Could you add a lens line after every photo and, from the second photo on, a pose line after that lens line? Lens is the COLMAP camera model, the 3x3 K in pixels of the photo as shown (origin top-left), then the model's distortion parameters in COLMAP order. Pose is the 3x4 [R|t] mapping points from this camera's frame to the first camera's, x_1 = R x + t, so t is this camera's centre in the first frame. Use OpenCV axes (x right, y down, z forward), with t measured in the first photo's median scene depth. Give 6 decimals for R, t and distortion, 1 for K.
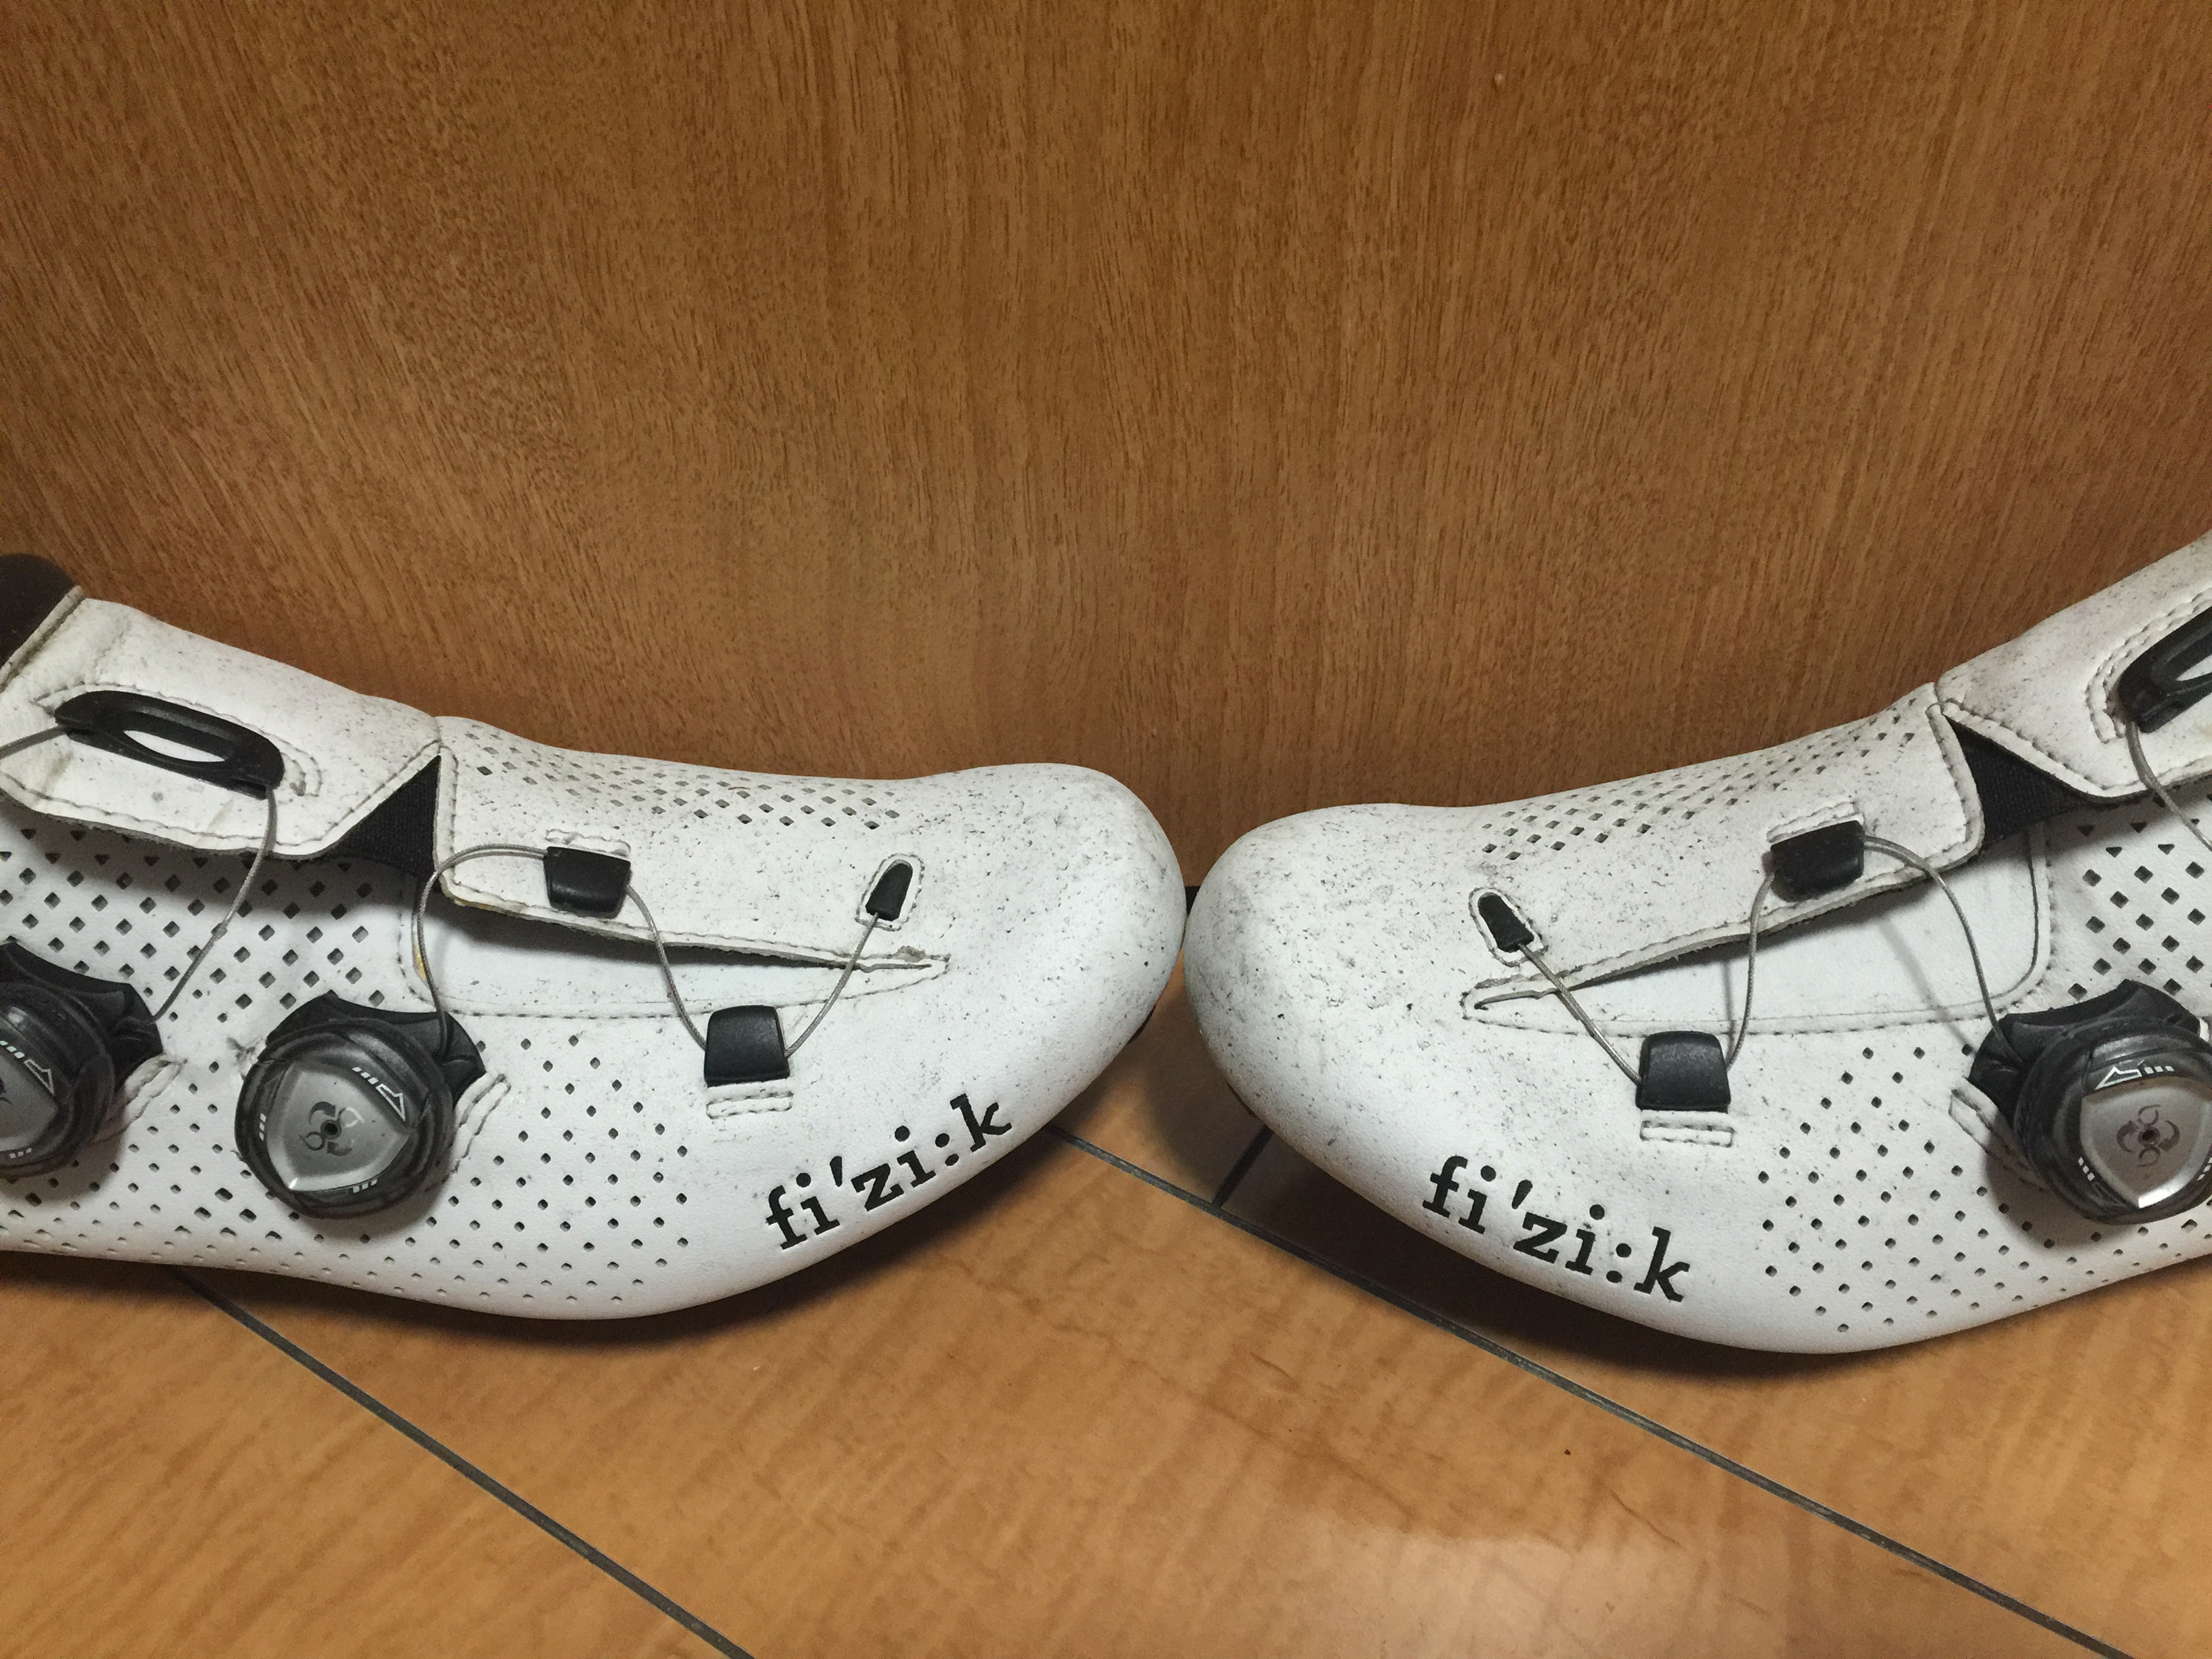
lens RADIAL K [[1914.9, 0, 1109.9], [0, 1914.9, 819.6], [0, 0, 1]] dist [0.093392, -0.141129]
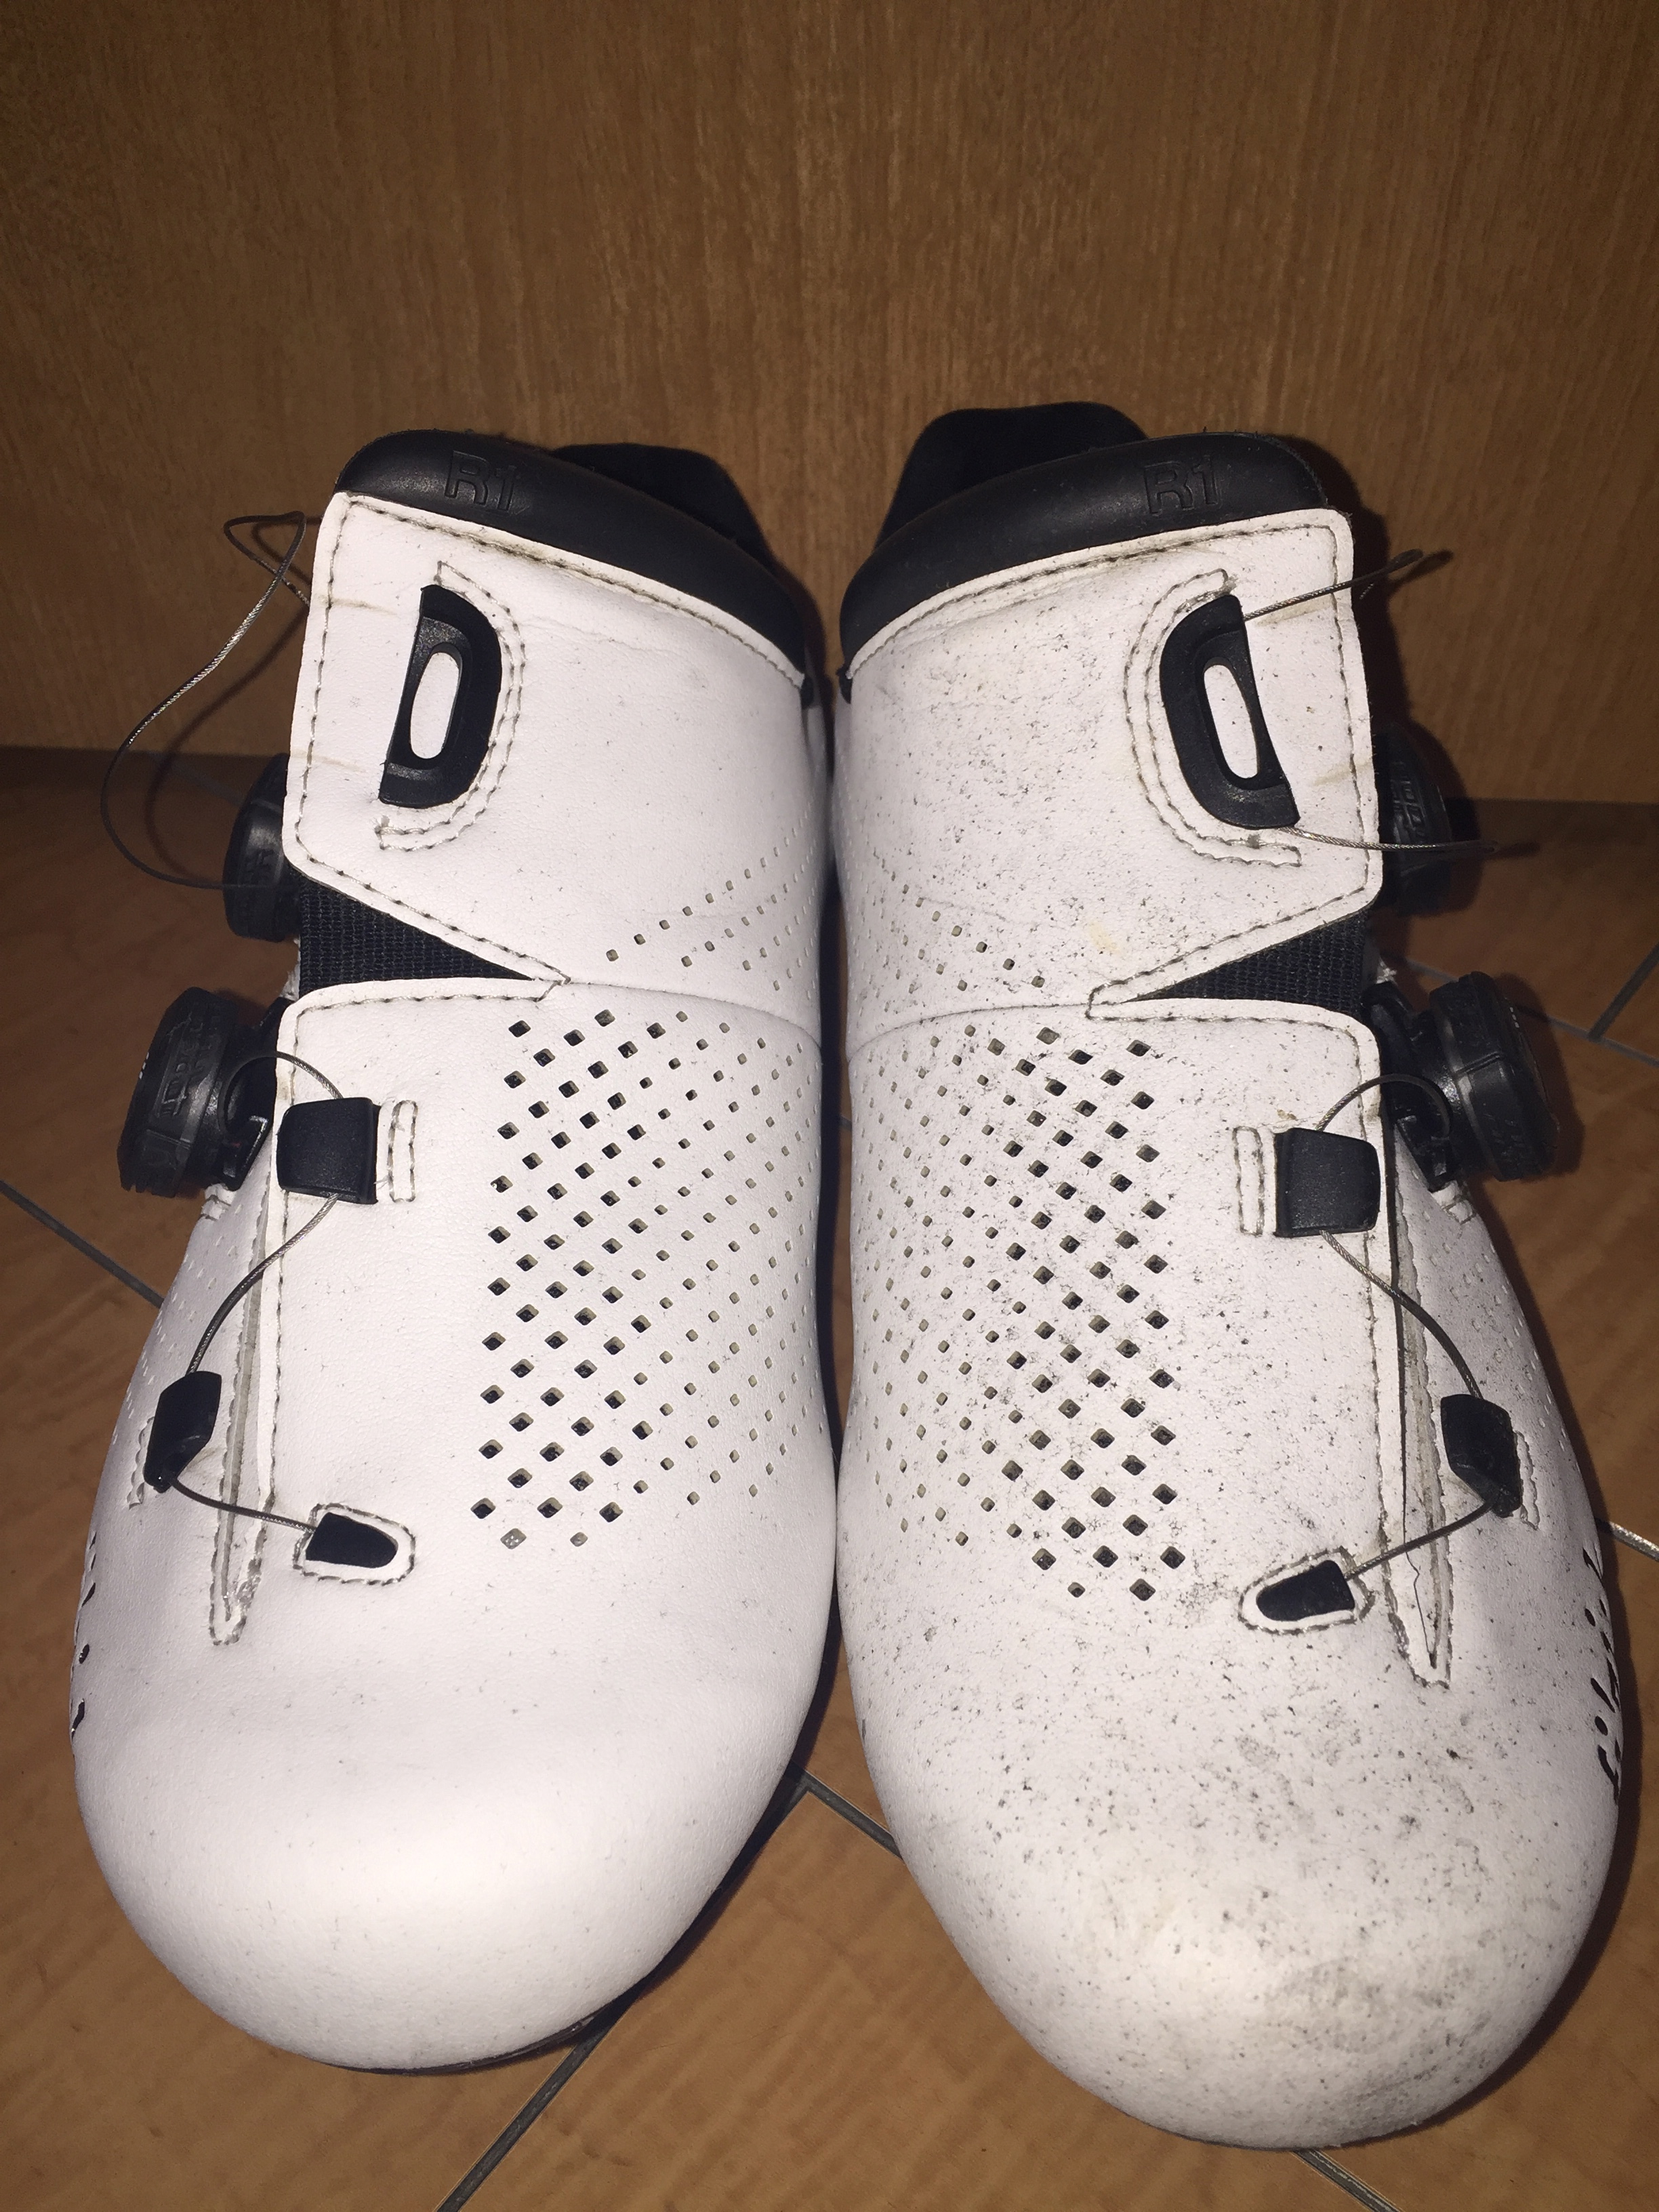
lens RADIAL K [[1920.8, 0, 829.5], [0, 1920.8, 1106.0], [0, 0, 1]] dist [0.081636, -0.130705]
pose [[0.994193, 0.081713, -0.070028, 0.250733], [-0.080830, 0.996610, 0.015355, 0.245672], [0.071045, -0.009605, 0.997427, -0.102091]]
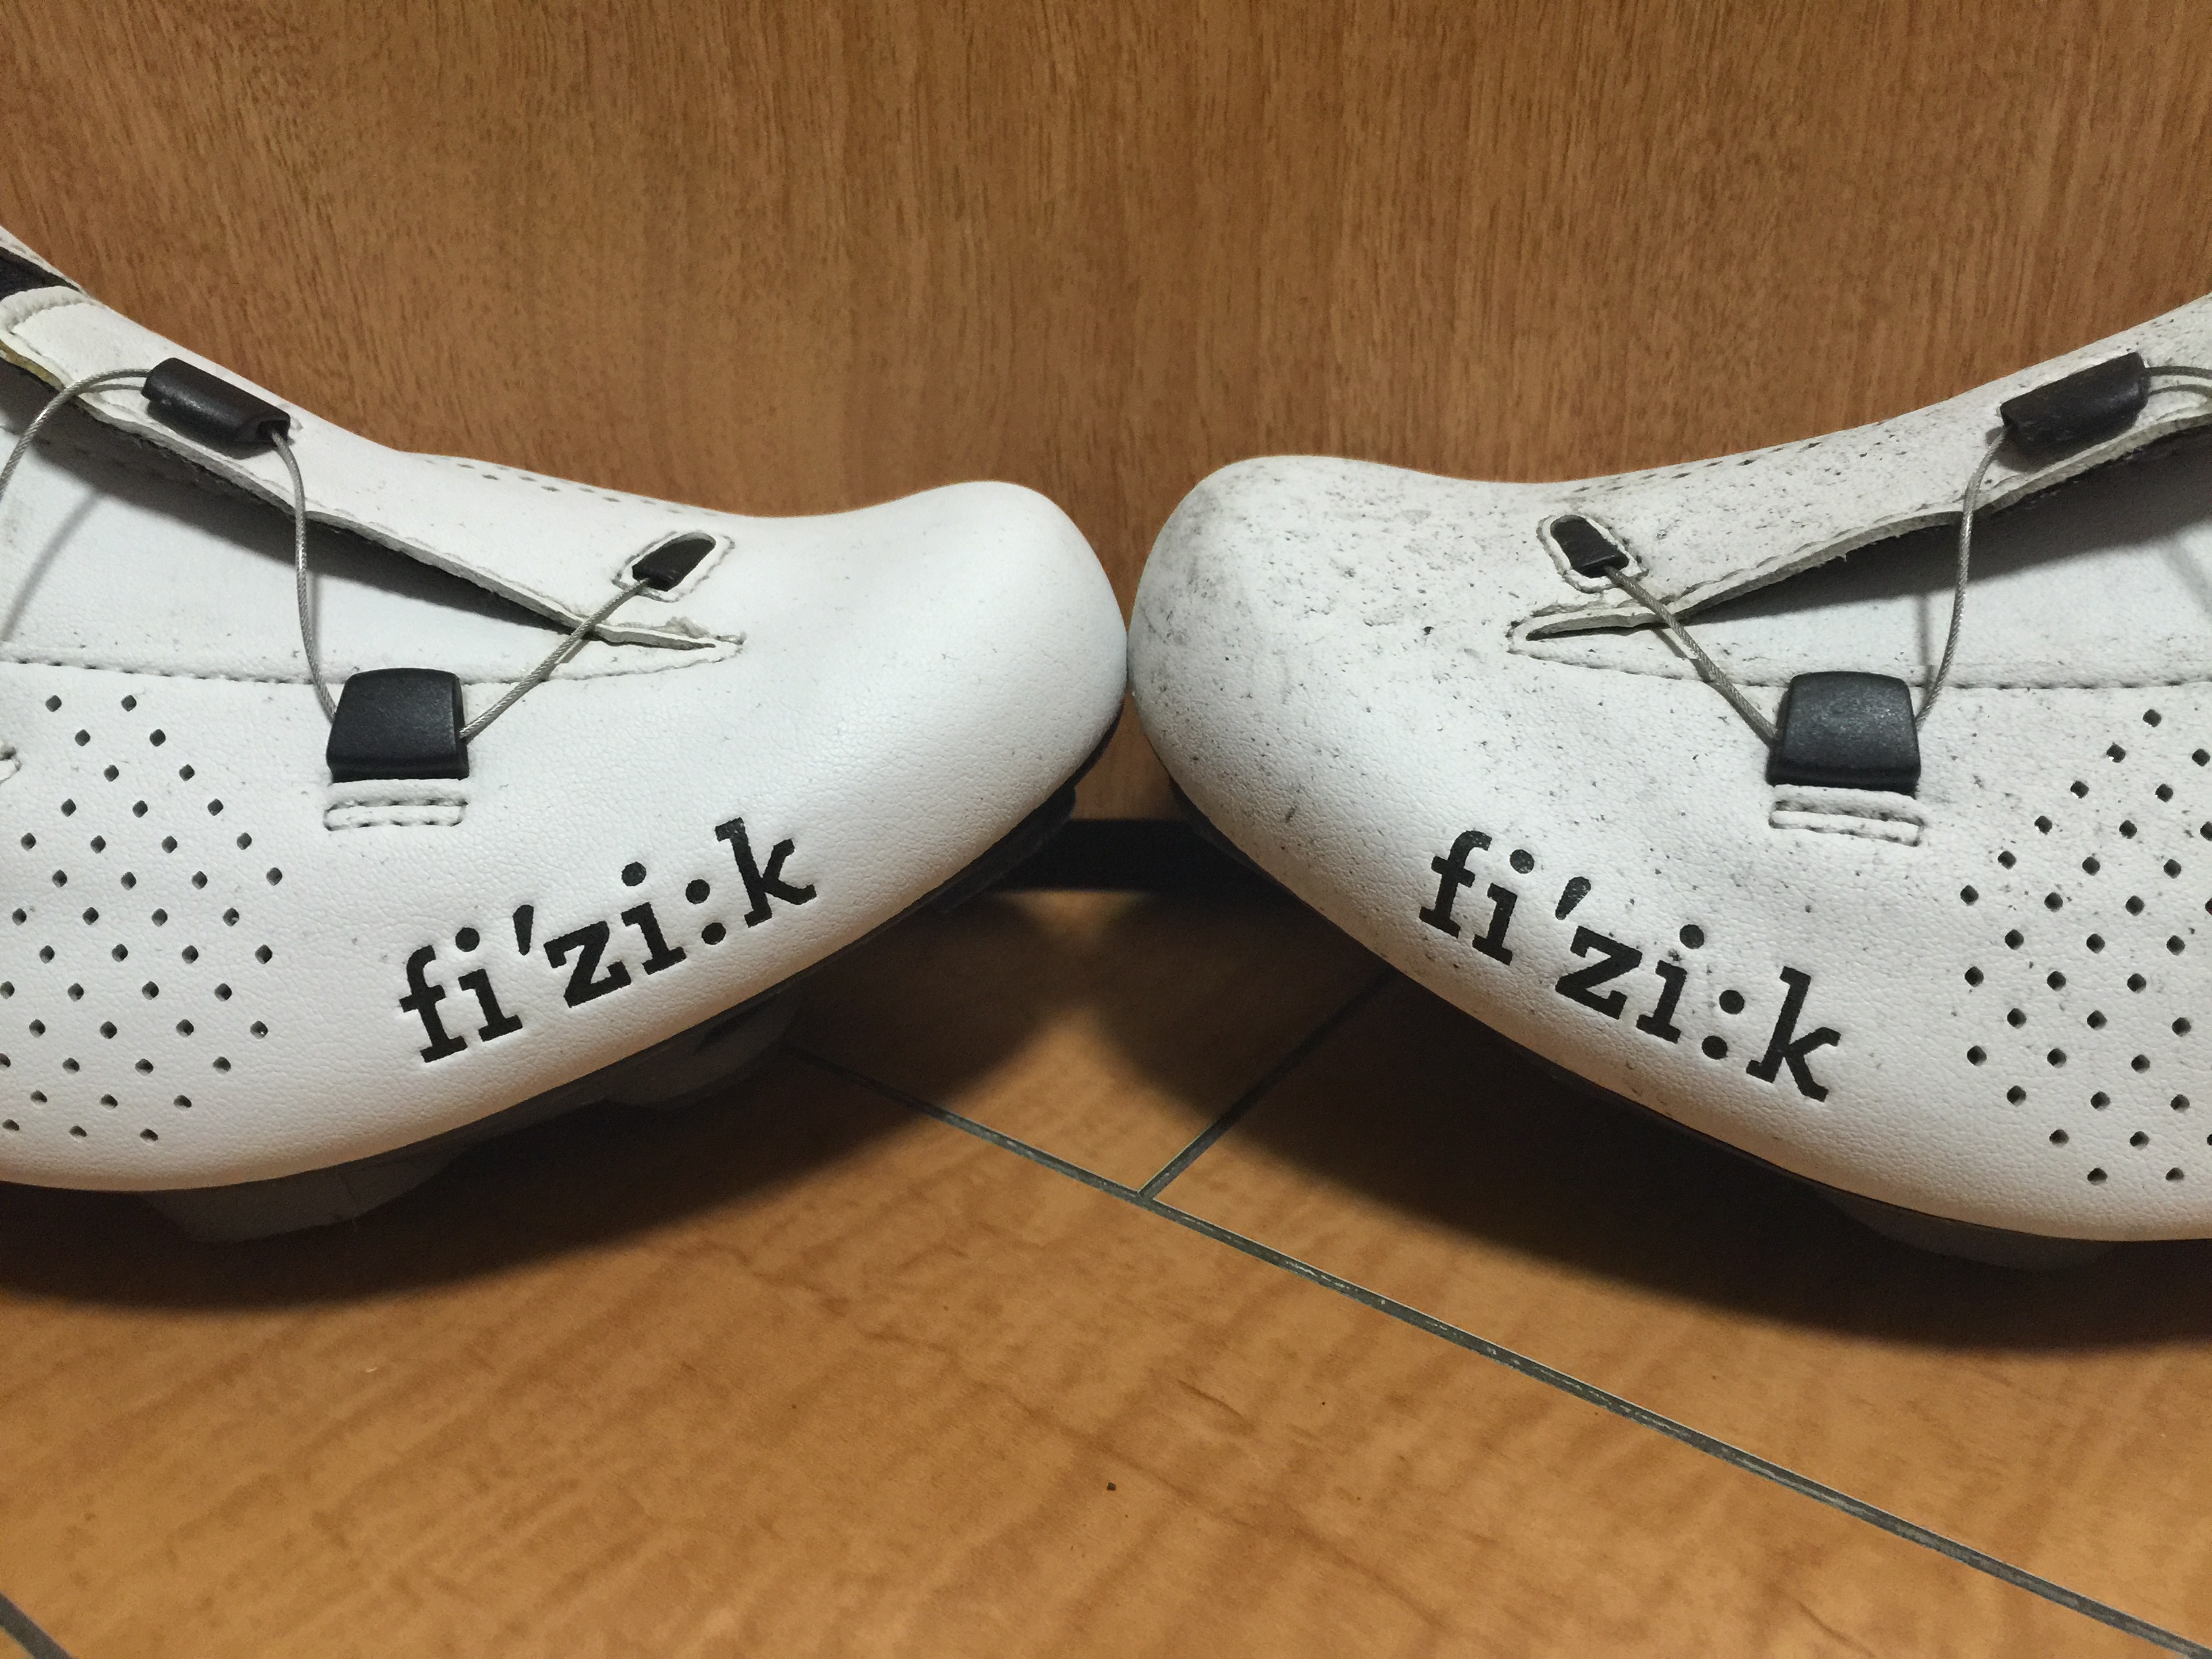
lens RADIAL K [[1920.8, 0, 1110.7], [0, 1920.8, 824.5], [0, 0, 1]] dist [0.081636, -0.130705]
pose [[0.998206, 0.039058, -0.045378, 0.075765], [-0.050061, 0.960214, -0.274743, 0.288180], [0.032842, 0.276522, 0.960446, 0.384077]]
